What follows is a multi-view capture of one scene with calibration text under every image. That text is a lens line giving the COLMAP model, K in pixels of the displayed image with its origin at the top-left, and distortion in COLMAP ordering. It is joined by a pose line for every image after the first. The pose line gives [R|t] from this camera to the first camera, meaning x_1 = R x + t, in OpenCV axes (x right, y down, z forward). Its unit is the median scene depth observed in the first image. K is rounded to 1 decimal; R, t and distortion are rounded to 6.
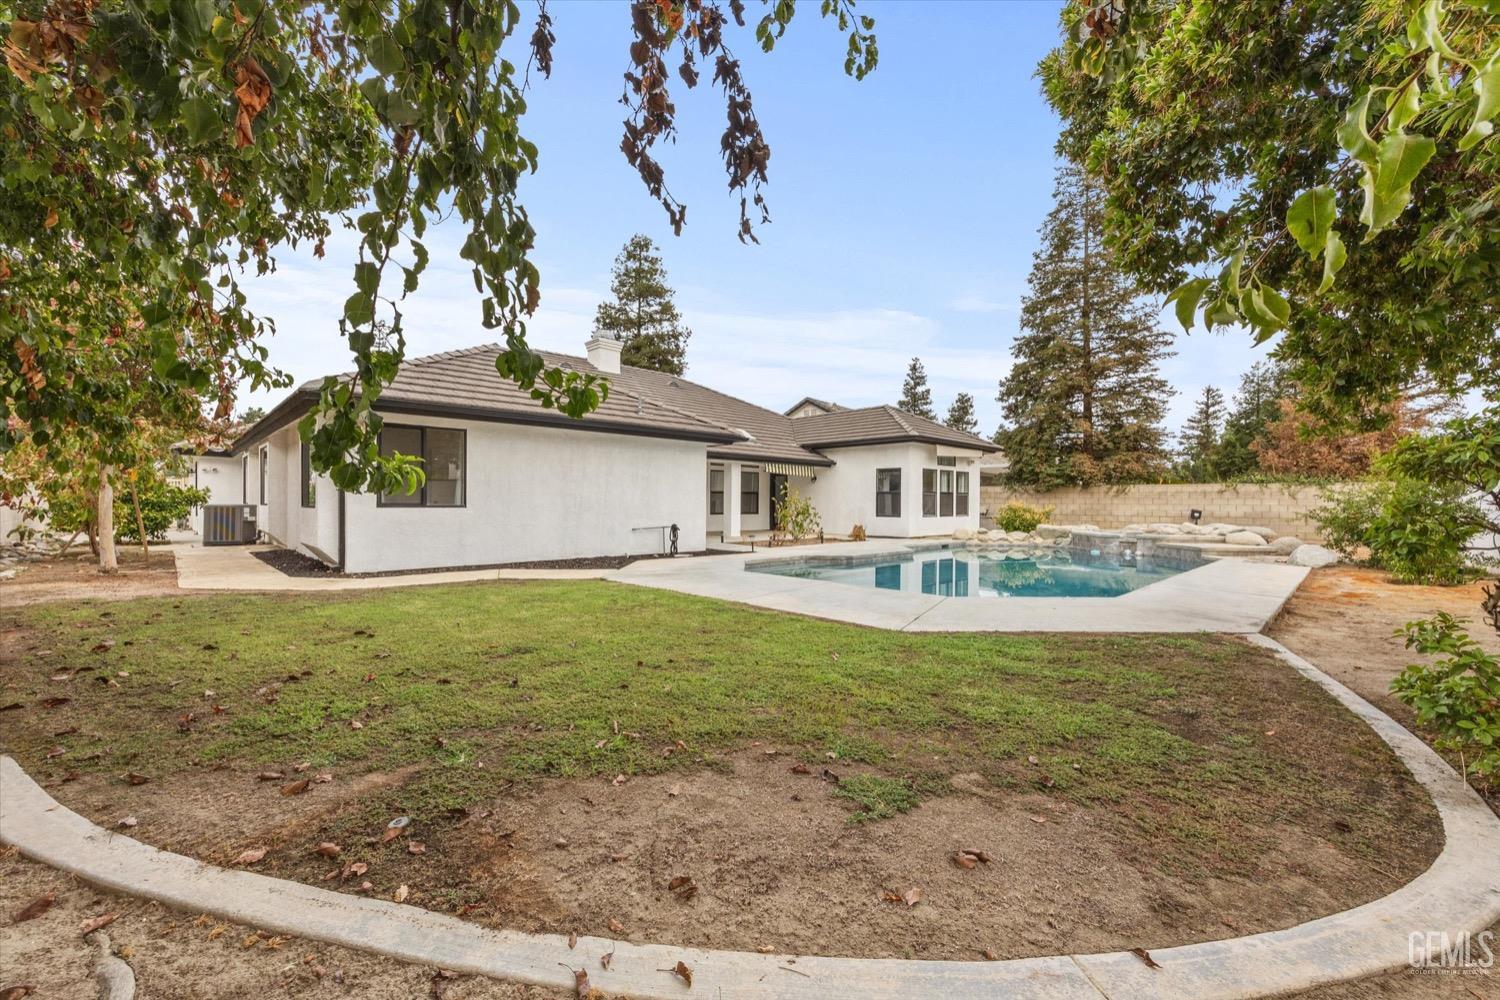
lens RADIAL K [[601.7, 0, 760.6], [0, 601.7, 500.7], [0, 0, 1]] dist [-0.002978, 0.000073]
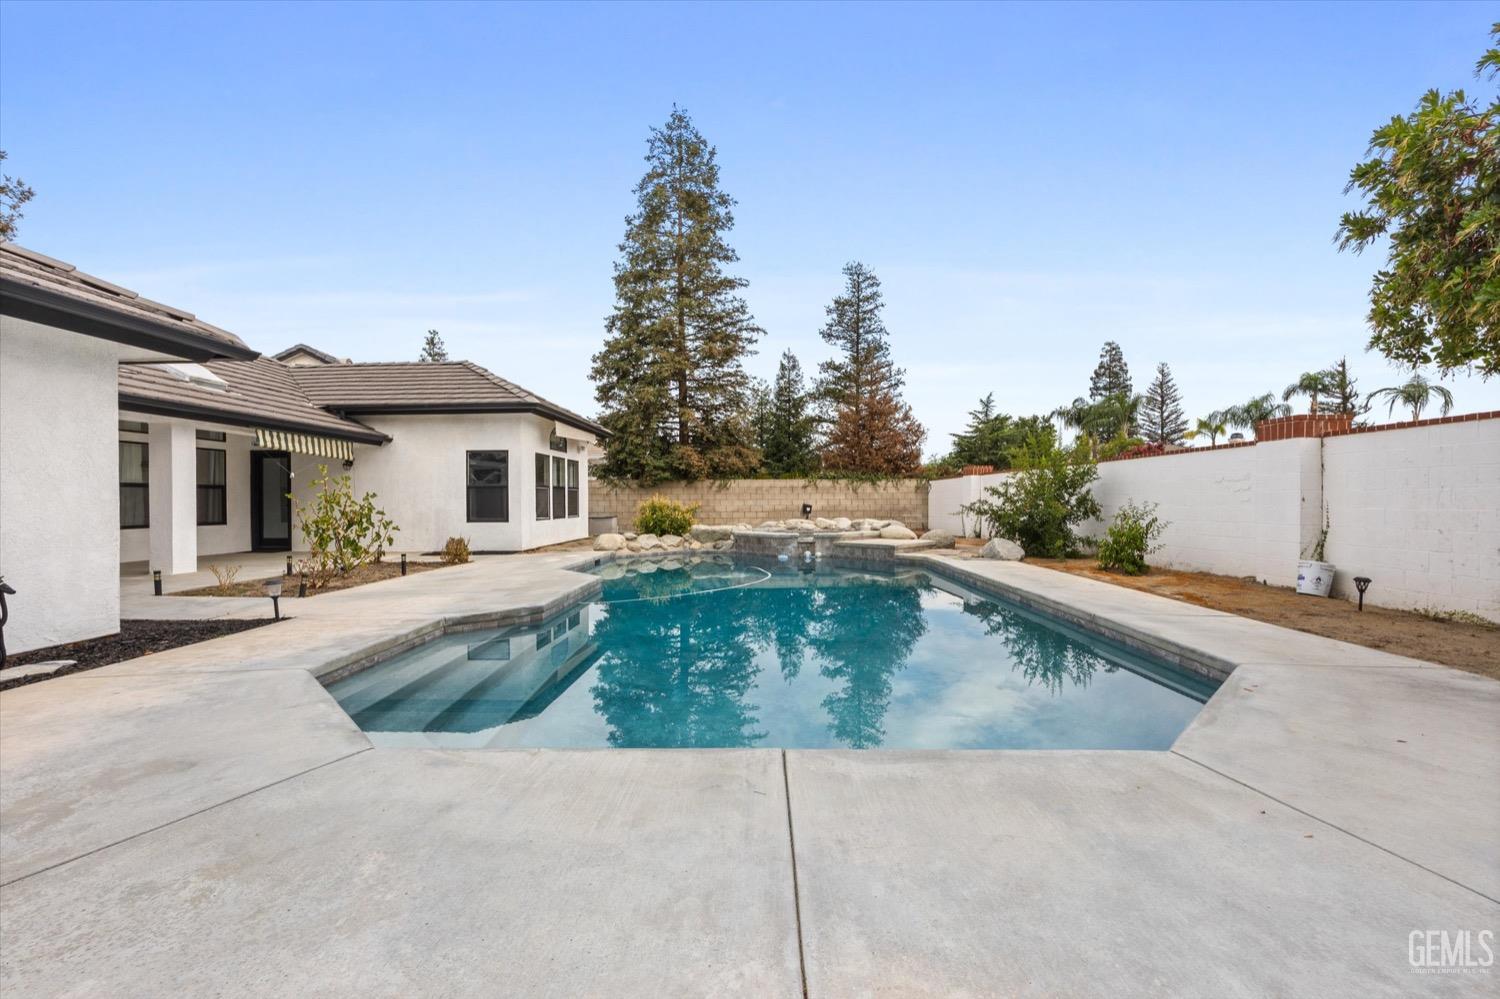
lens RADIAL K [[601.7, 0, 741.1], [0, 601.7, 503.2], [0, 0, 1]] dist [-0.002978, 0.000073]
pose [[0.728674, -0.014742, 0.684703, -0.040699], [0.008355, 0.999885, 0.012636, -0.000360], [-0.684810, -0.003487, 0.728713, 0.290750]]
